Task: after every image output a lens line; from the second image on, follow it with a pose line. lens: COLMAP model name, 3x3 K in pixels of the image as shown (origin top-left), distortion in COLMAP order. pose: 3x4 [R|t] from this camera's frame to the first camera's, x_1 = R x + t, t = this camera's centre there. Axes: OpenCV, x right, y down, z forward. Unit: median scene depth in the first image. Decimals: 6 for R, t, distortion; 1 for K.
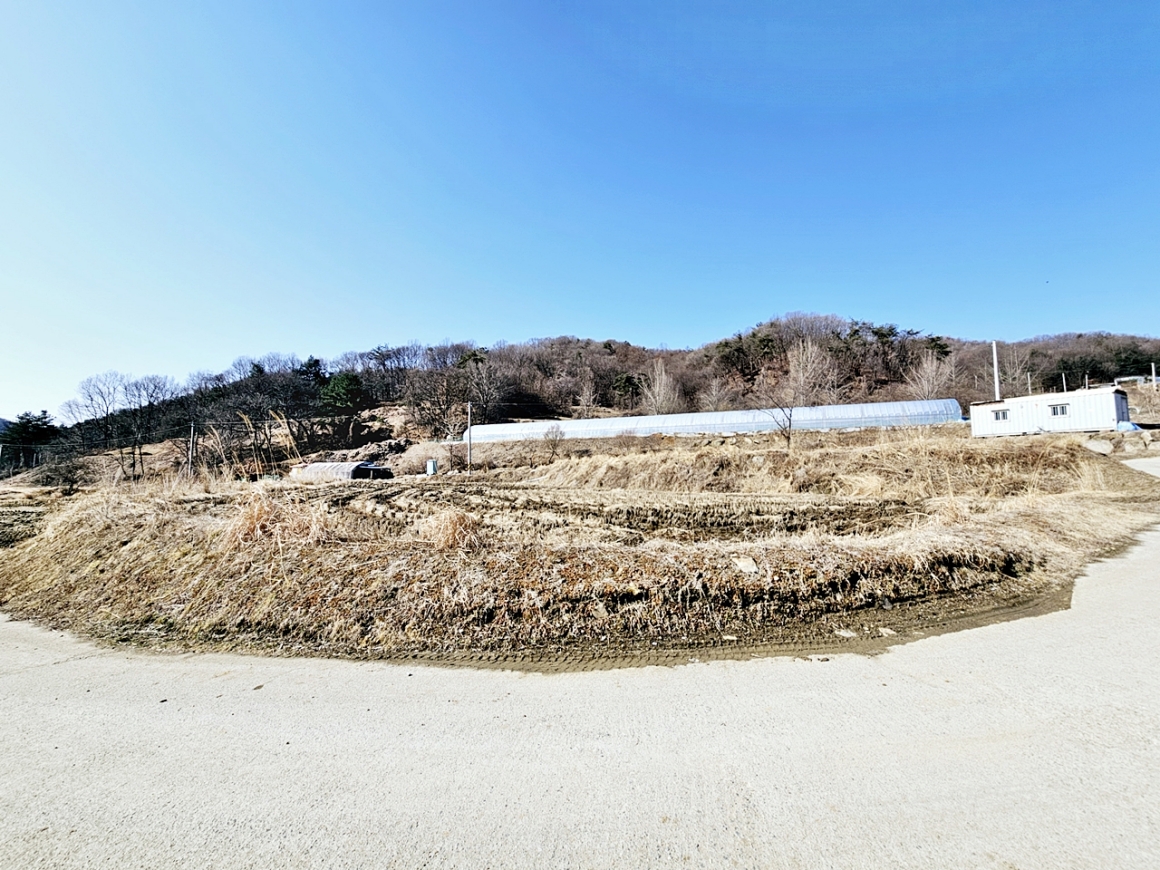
lens RADIAL K [[472.6, 0, 579.8], [0, 472.6, 435.5], [0, 0, 1]] dist [-0.003211, 0.000723]
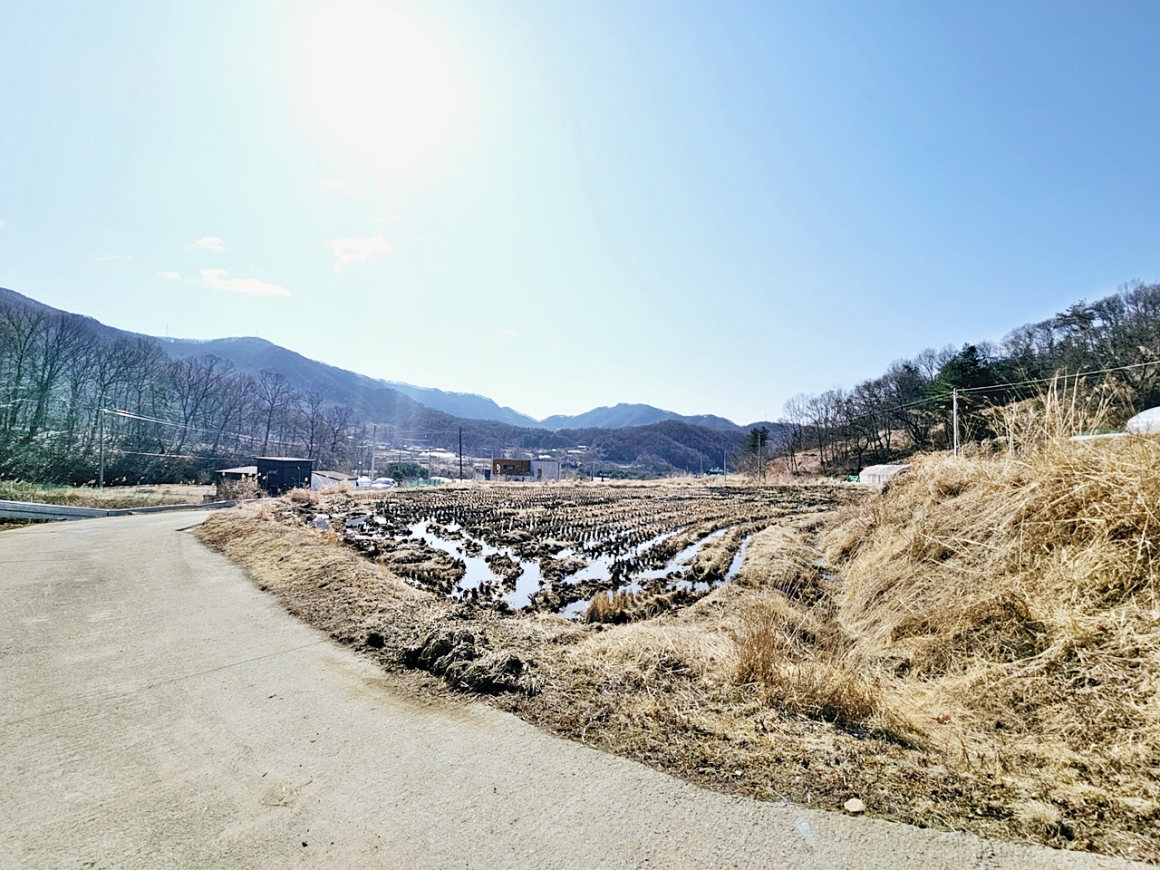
lens RADIAL K [[472.6, 0, 580.5], [0, 472.6, 432.4], [0, 0, 1]] dist [-0.003211, 0.000723]
pose [[0.190070, -0.052880, -0.980345, 0.517011], [0.052545, 0.997665, -0.043627, 0.001833], [0.980363, -0.043220, 0.192405, 0.327011]]
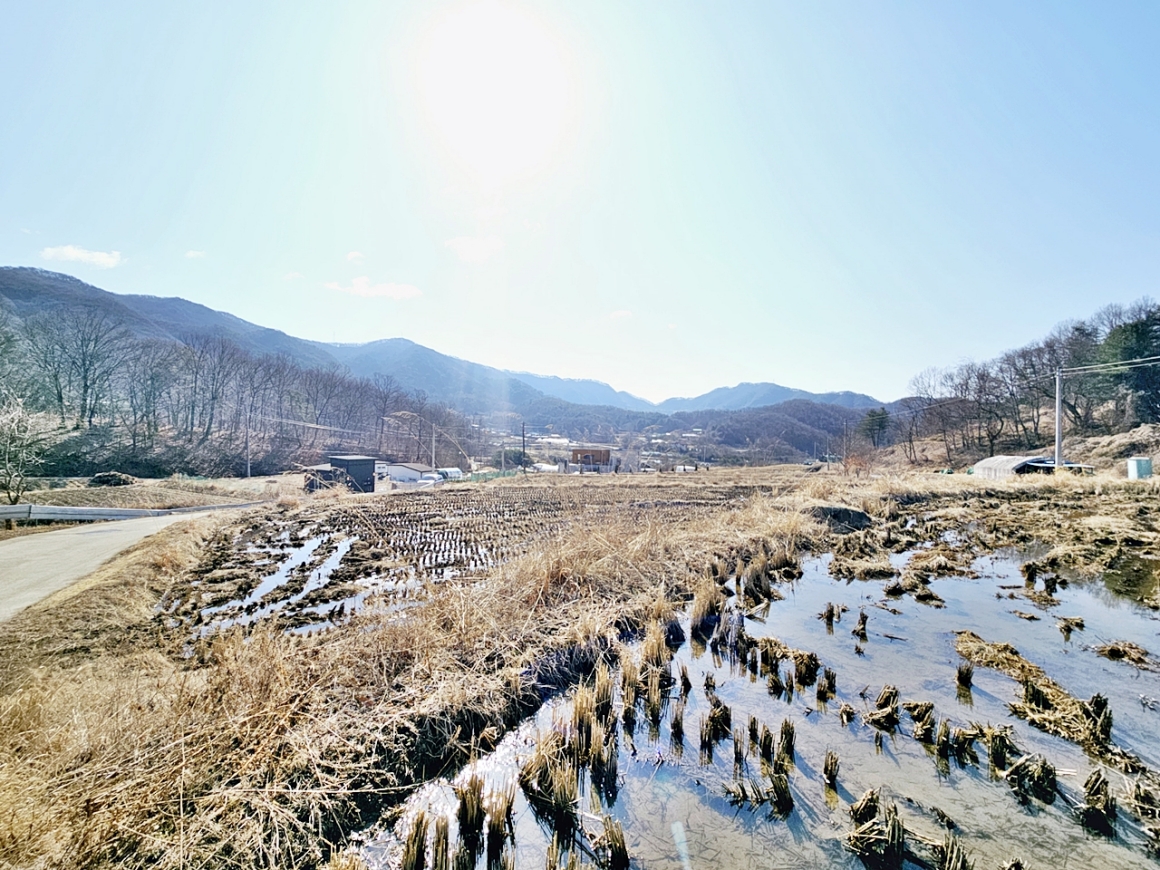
lens RADIAL K [[472.6, 0, 580.8], [0, 472.6, 436.6], [0, 0, 1]] dist [-0.003211, 0.000723]
pose [[-0.057574, -0.011031, -0.998280, 0.533193], [0.065007, 0.997775, -0.014775, -0.016781], [0.996223, -0.065746, -0.056729, 0.528460]]
